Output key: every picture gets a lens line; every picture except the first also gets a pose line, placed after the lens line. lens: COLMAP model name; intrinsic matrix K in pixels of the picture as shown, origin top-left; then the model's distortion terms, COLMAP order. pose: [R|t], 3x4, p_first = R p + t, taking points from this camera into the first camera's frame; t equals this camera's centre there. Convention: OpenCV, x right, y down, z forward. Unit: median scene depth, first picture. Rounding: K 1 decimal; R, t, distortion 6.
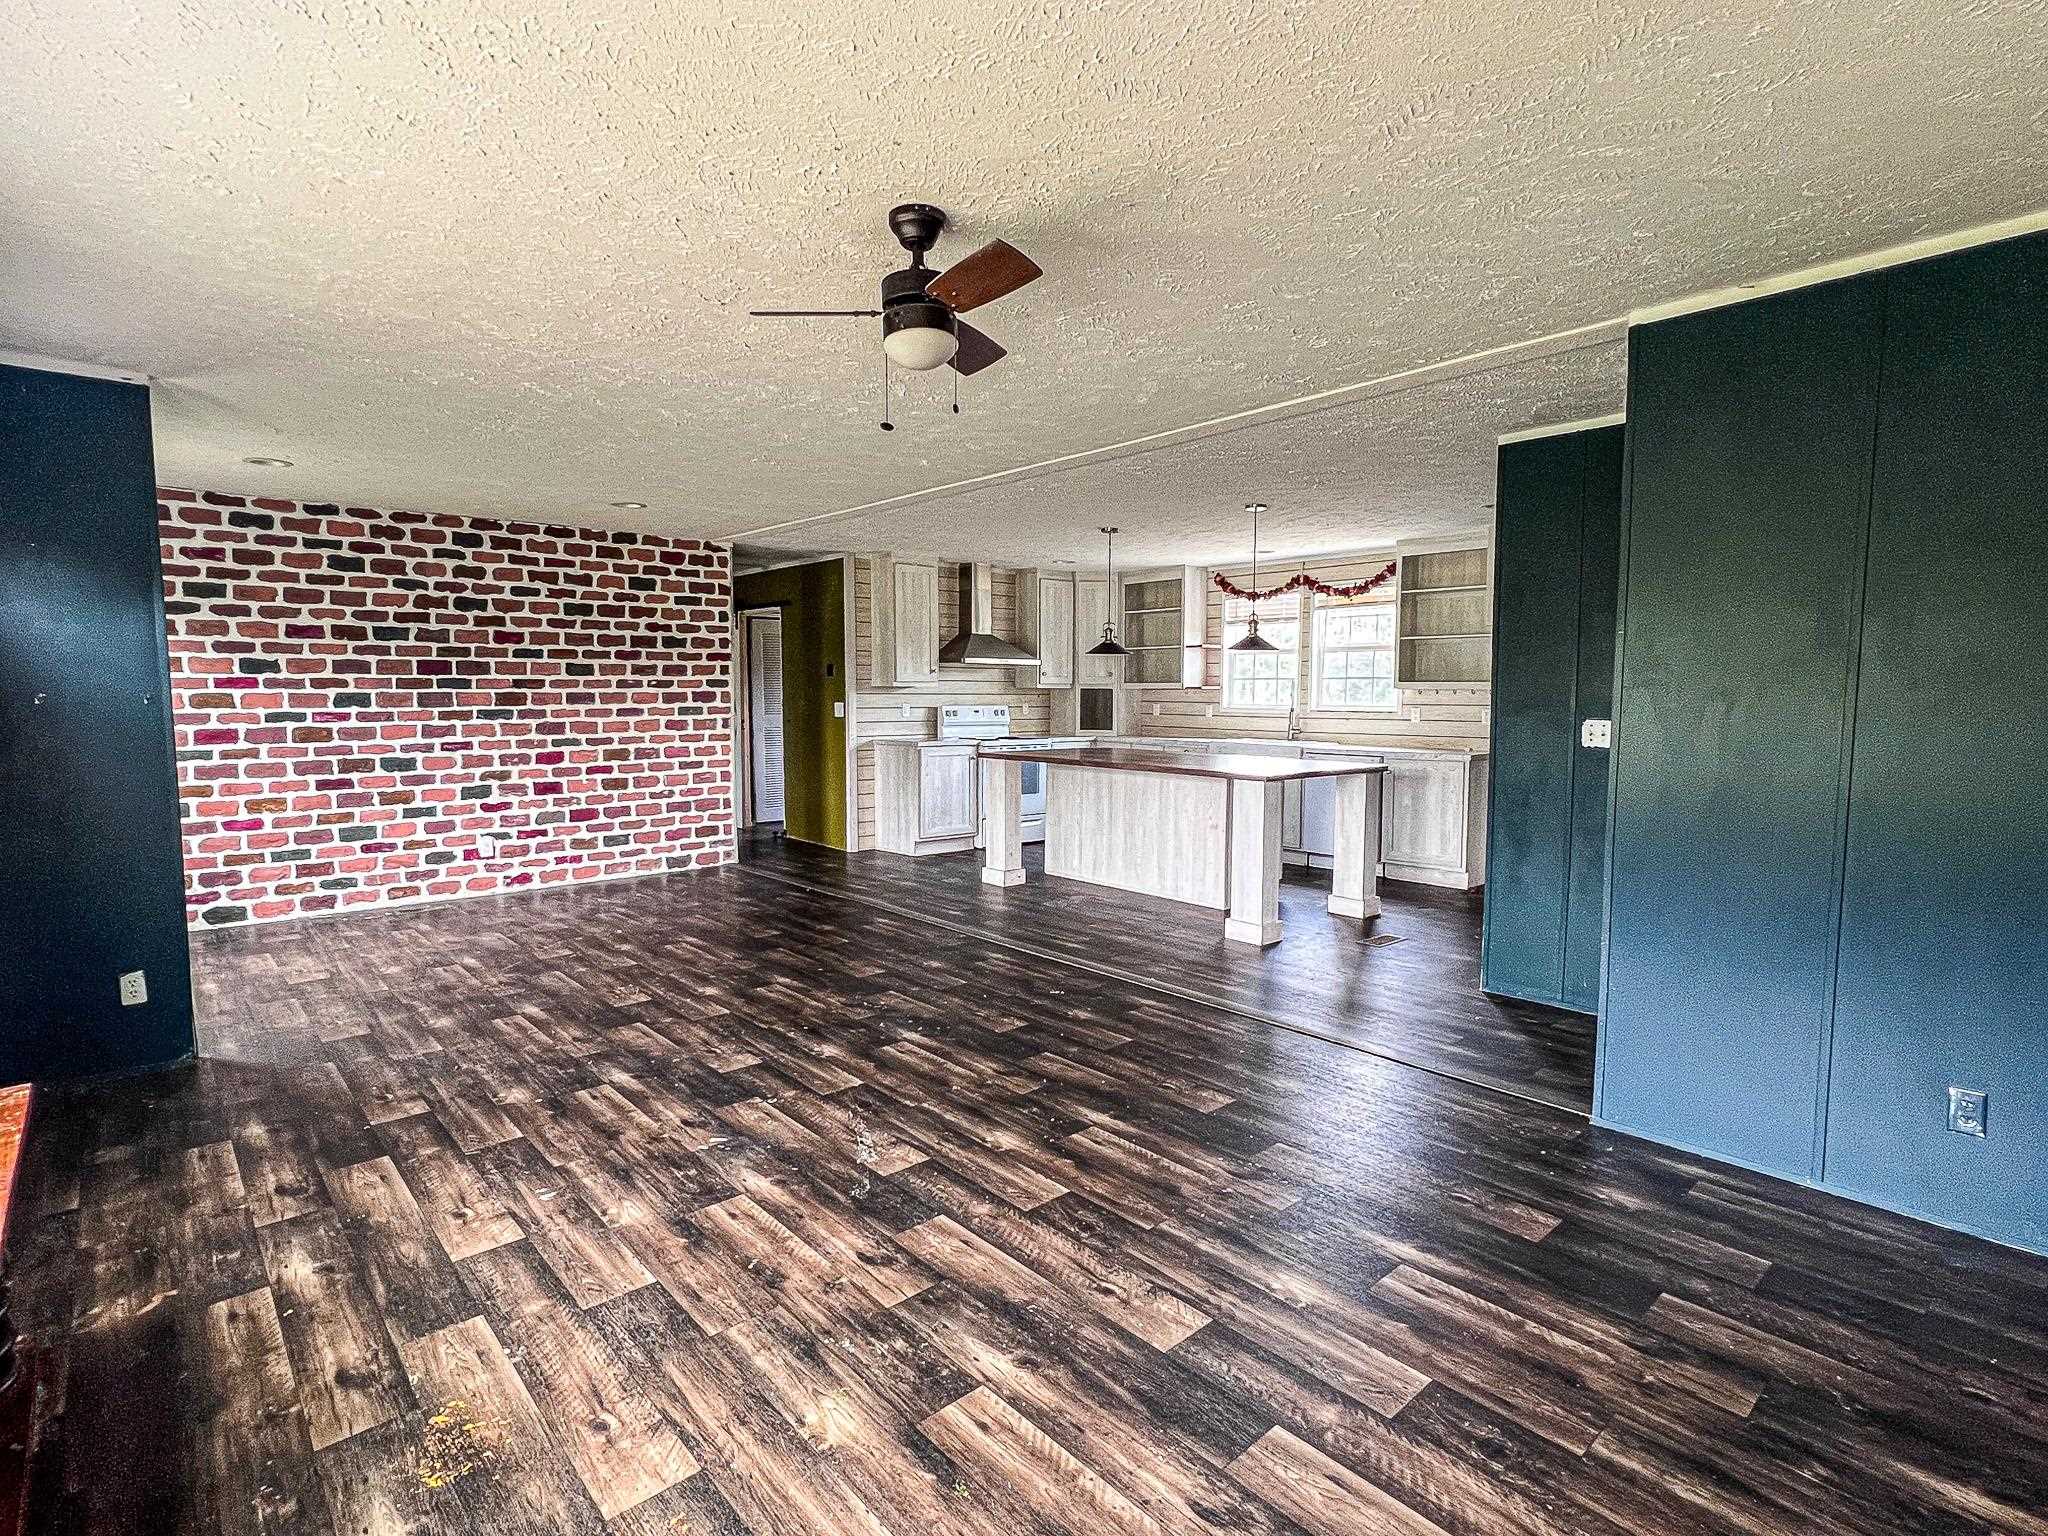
lens RADIAL K [[1020.0, 0, 1016.6], [0, 1020.0, 763.6], [0, 0, 1]] dist [-0.002311, 0.000100]
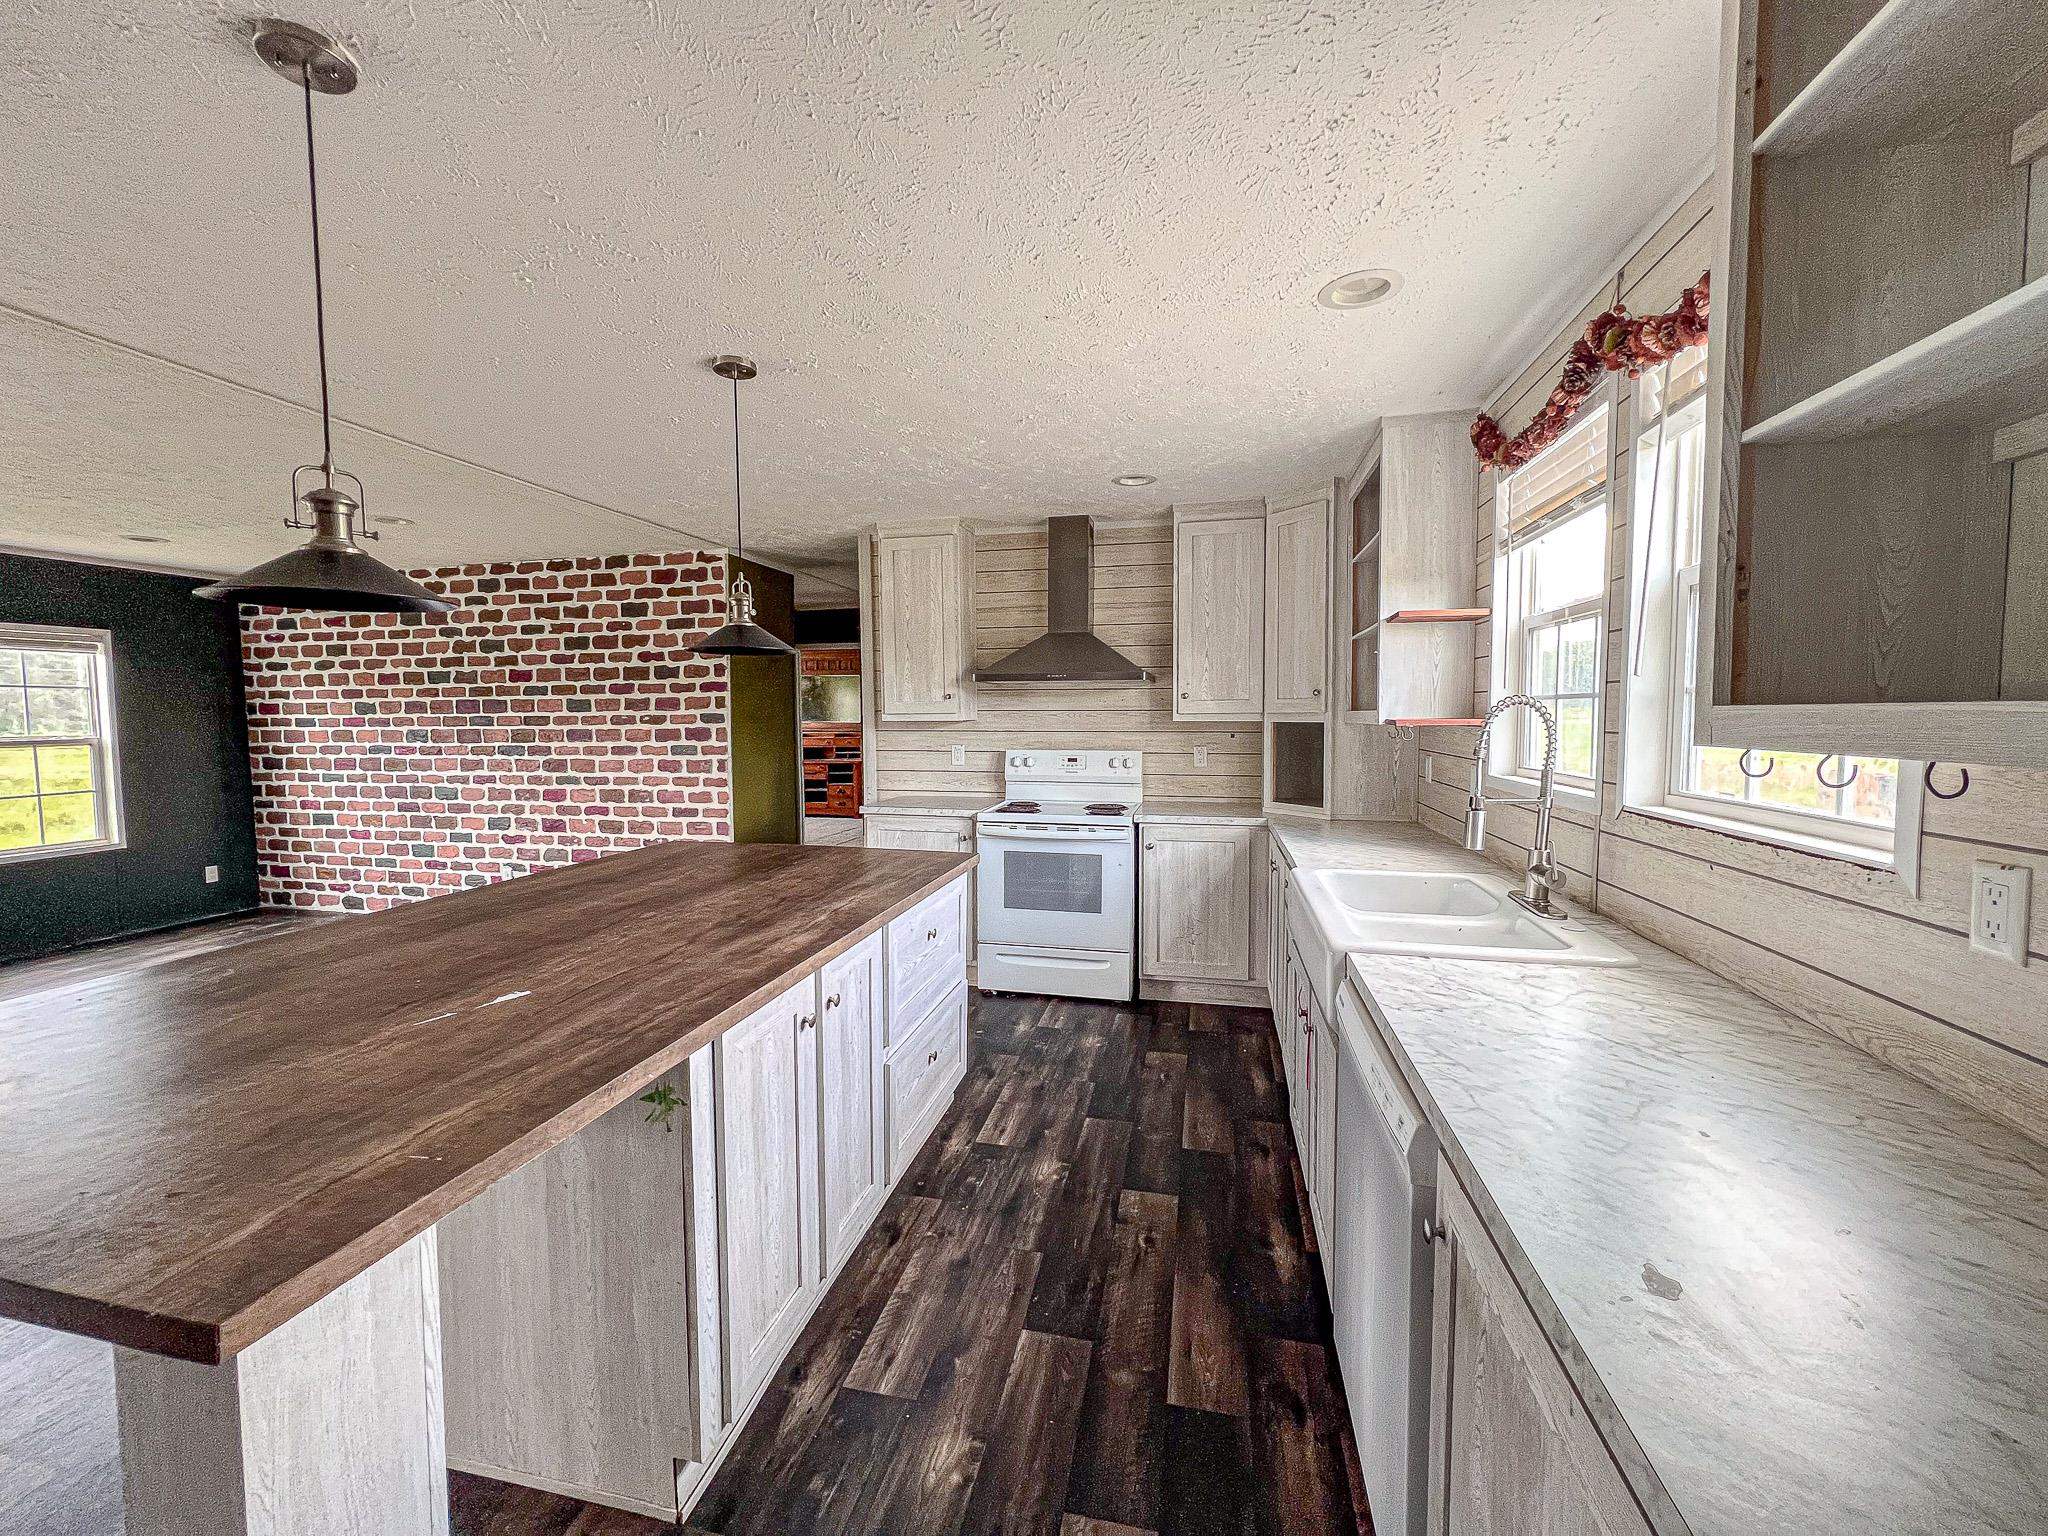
lens RADIAL K [[824.9, 0, 1019.6], [0, 824.9, 762.3], [0, 0, 1]] dist [-0.003300, 0.000805]
pose [[0.583485, 0.041714, -0.811052, 0.465656], [-0.052215, 0.998541, 0.013793, -0.073835], [0.810444, 0.034301, 0.584811, 0.917556]]
